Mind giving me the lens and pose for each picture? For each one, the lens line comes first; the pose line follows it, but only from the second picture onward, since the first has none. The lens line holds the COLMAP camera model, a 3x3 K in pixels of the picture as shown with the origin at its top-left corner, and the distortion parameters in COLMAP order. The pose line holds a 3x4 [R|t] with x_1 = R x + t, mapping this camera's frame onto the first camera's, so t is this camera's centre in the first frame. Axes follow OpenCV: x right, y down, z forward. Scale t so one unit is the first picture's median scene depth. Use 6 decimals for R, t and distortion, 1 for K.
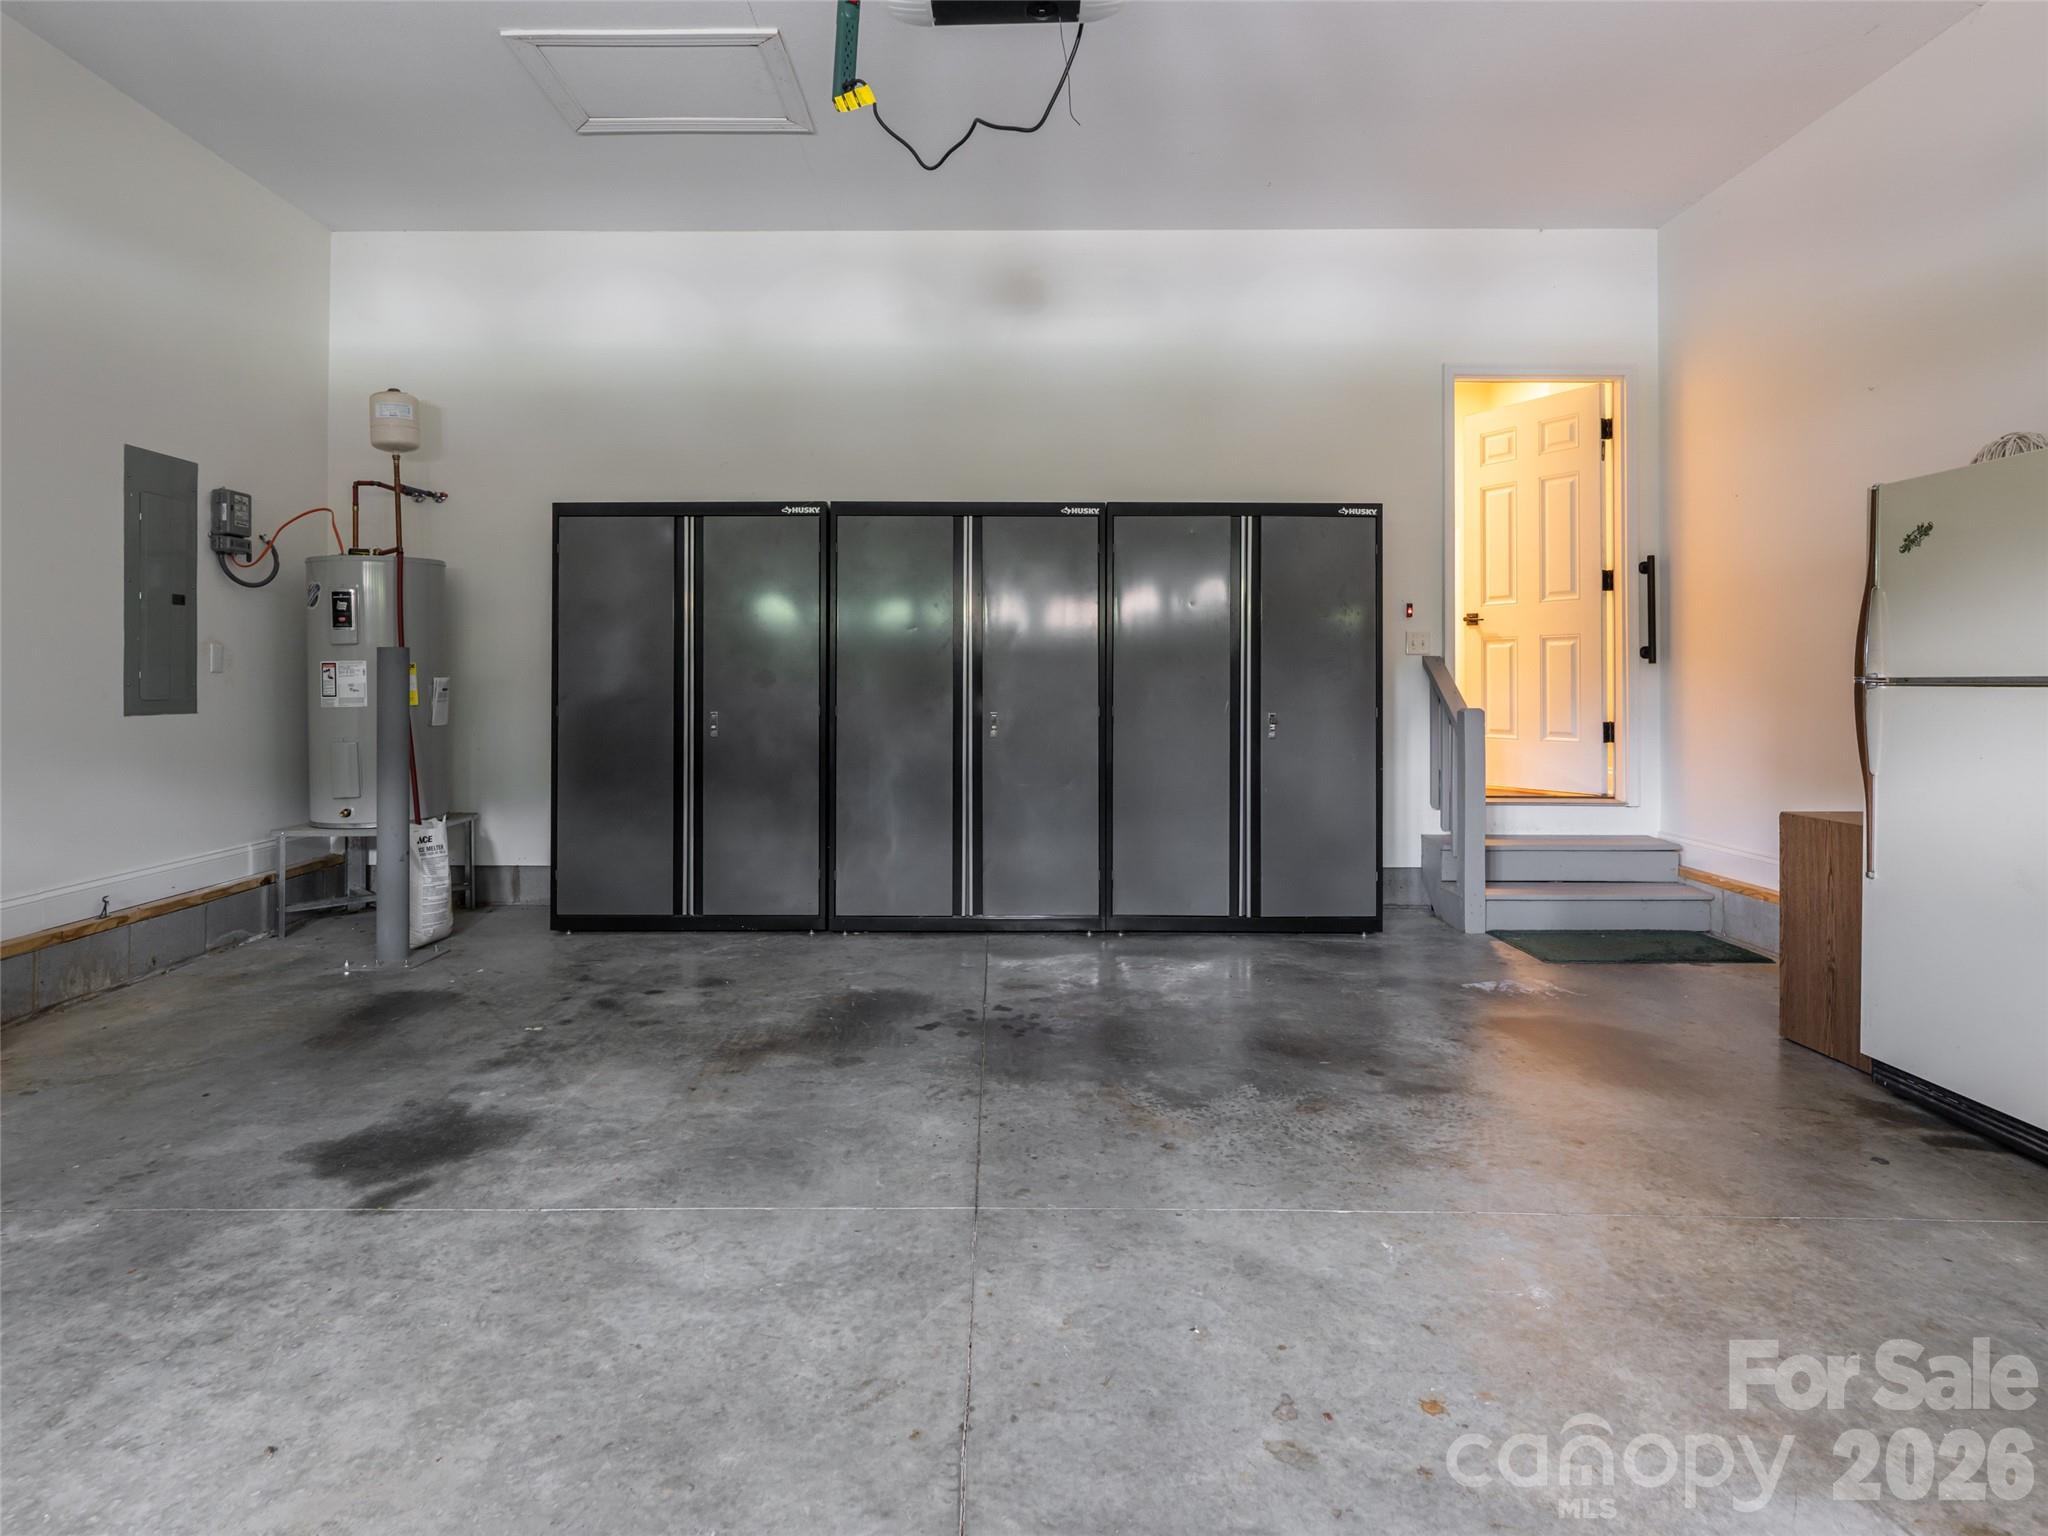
lens RADIAL K [[1178.3, 0, 1019.1], [0, 1178.3, 763.8], [0, 0, 1]] dist [-0.002260, -0.000692]
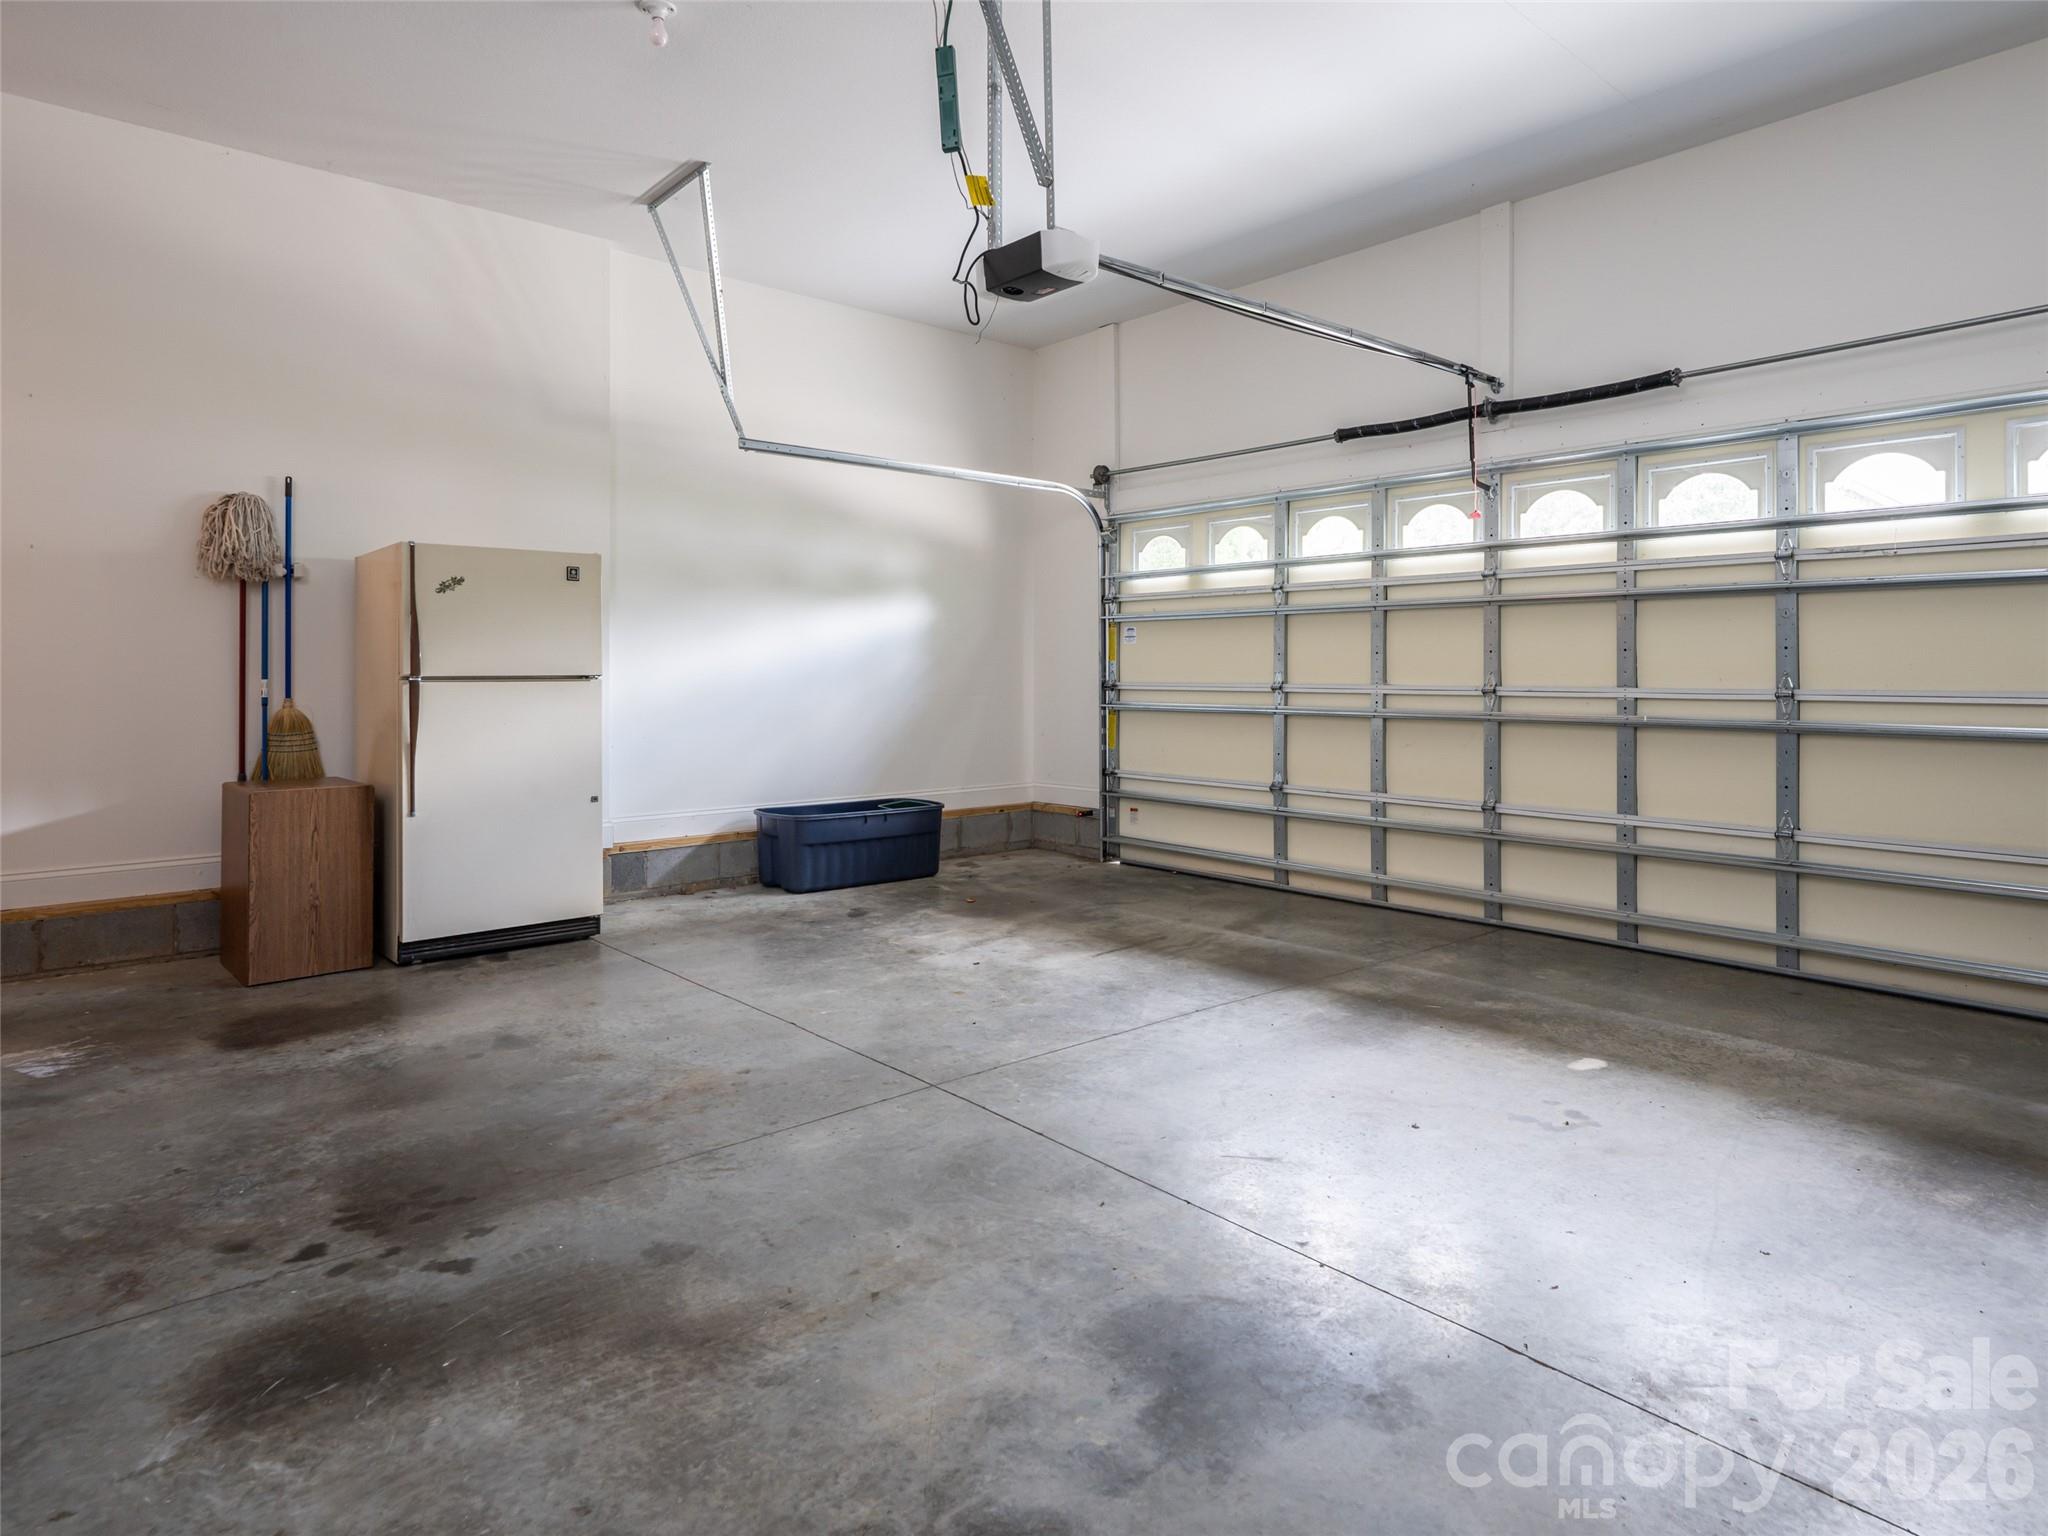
lens RADIAL K [[1178.3, 0, 1021.1], [0, 1178.3, 768.0], [0, 0, 1]] dist [-0.002260, -0.000692]
pose [[-0.655759, -0.059778, 0.752600, -0.869087], [0.057609, 0.989992, 0.128830, -0.107537], [-0.752769, 0.127838, -0.645752, 1.417479]]
